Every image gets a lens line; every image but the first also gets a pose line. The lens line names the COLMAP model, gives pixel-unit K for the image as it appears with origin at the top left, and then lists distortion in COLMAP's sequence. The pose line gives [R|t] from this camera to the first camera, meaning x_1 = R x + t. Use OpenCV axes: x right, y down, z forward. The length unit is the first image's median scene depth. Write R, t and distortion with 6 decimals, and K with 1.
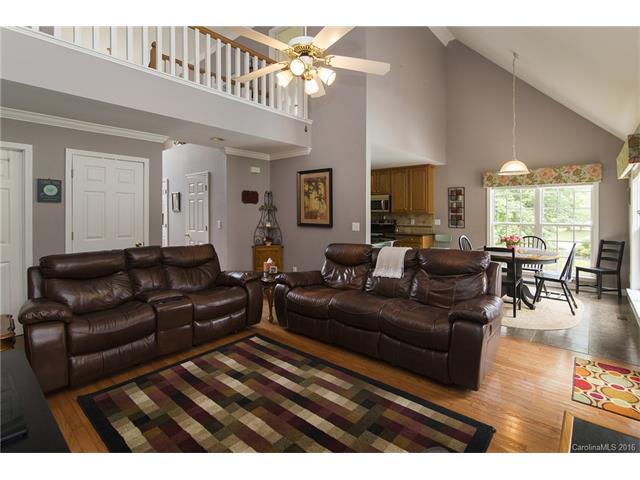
lens RADIAL K [[309.0, 0, 326.2], [0, 309.0, 213.3], [0, 0, 1]] dist [0.002616, 0.000285]
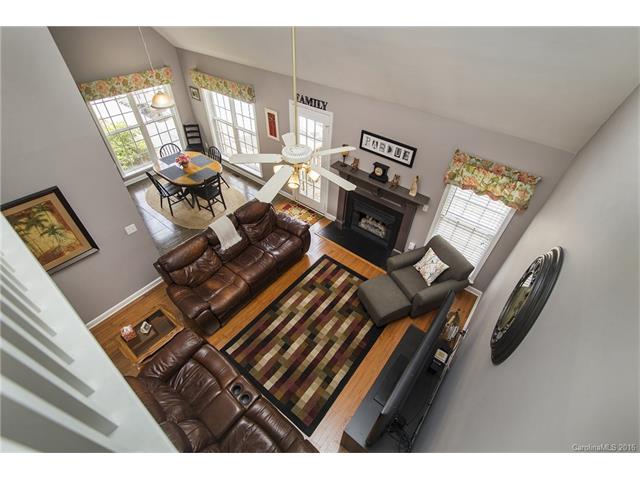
lens RADIAL K [[290.7, 0, 318.4], [0, 290.7, 239.1], [0, 0, 1]] dist [0.004651, 0.000043]
pose [[-0.028940, -0.679500, 0.733104, -1.003870], [-0.023014, 0.733670, 0.679116, -0.935423], [-0.999316, 0.002782, -0.036871, 0.840095]]
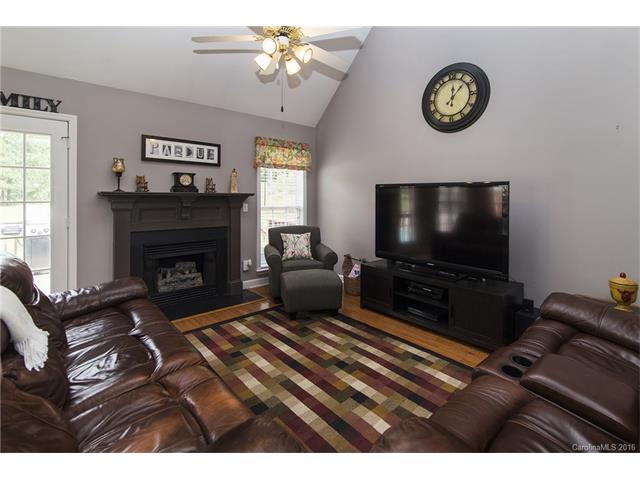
lens RADIAL K [[309.0, 0, 318.8], [0, 309.0, 195.8], [0, 0, 1]] dist [0.002616, 0.000285]
pose [[-0.988363, -0.004274, 0.152054, -0.287547], [-0.003719, 0.999985, 0.003935, 0.000858], [-0.152069, 0.003324, -0.988364, 1.721276]]
